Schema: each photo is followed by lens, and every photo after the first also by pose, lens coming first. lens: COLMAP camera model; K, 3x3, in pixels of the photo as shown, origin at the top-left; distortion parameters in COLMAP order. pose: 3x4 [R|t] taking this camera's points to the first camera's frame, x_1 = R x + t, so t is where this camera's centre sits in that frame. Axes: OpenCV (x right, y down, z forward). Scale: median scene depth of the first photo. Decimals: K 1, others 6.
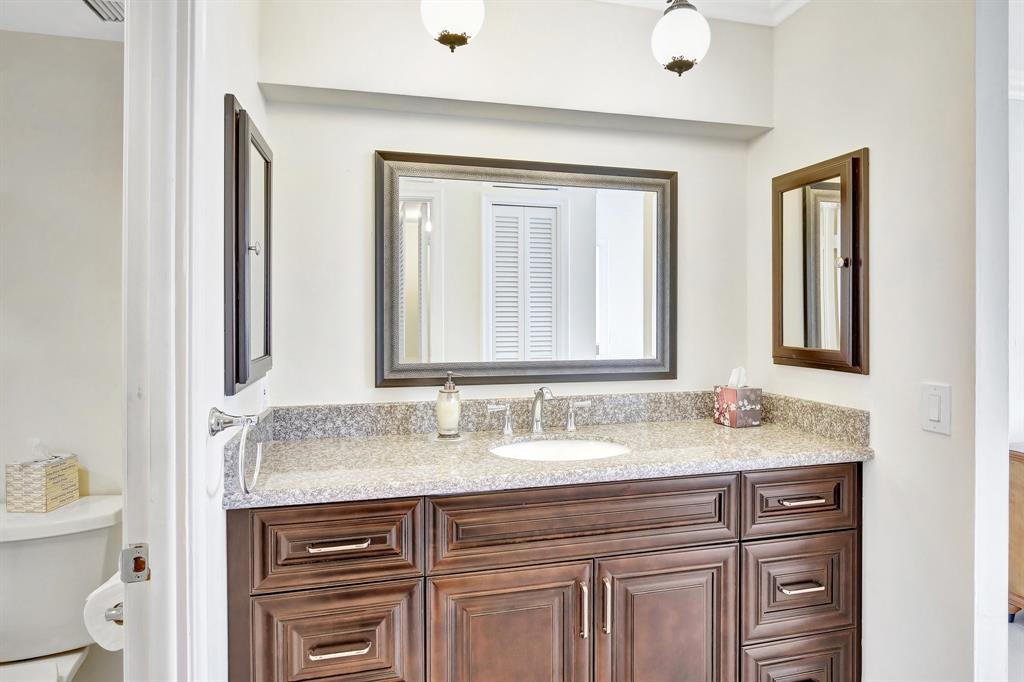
lens RADIAL K [[614.0, 0, 513.1], [0, 614.0, 311.0], [0, 0, 1]] dist [-0.000983, 0.000306]
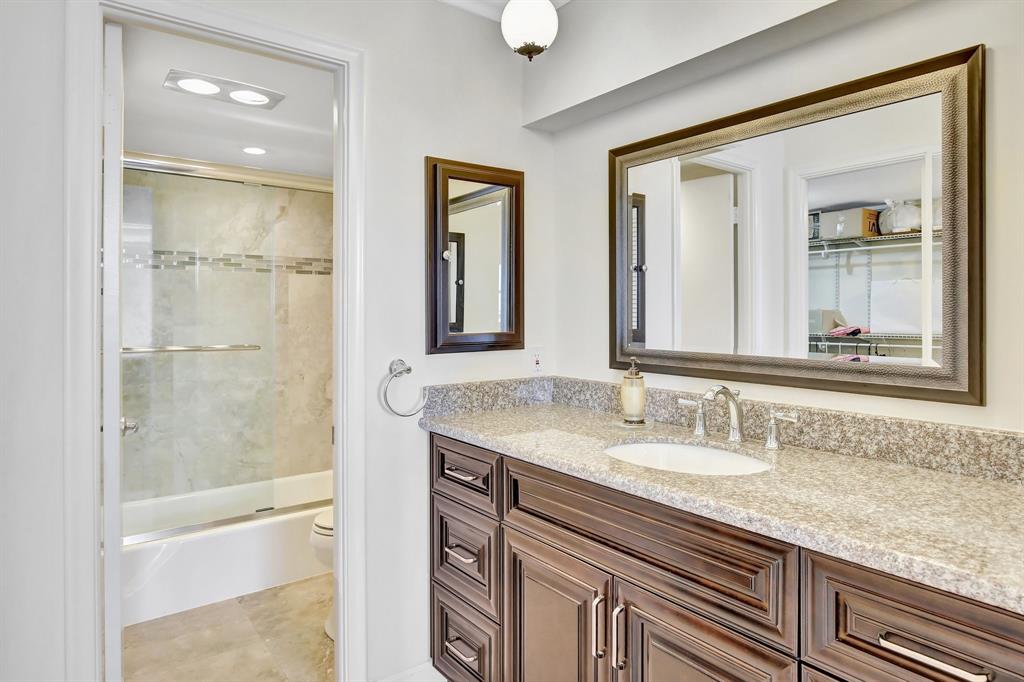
lens RADIAL K [[614.0, 0, 513.1], [0, 614.0, 311.0], [0, 0, 1]] dist [-0.000983, 0.000306]
pose [[0.398514, -0.000412, -0.917162, 0.694114], [-0.000882, 0.999999, -0.000832, 0.024024], [0.917162, 0.001141, 0.398513, 0.405180]]
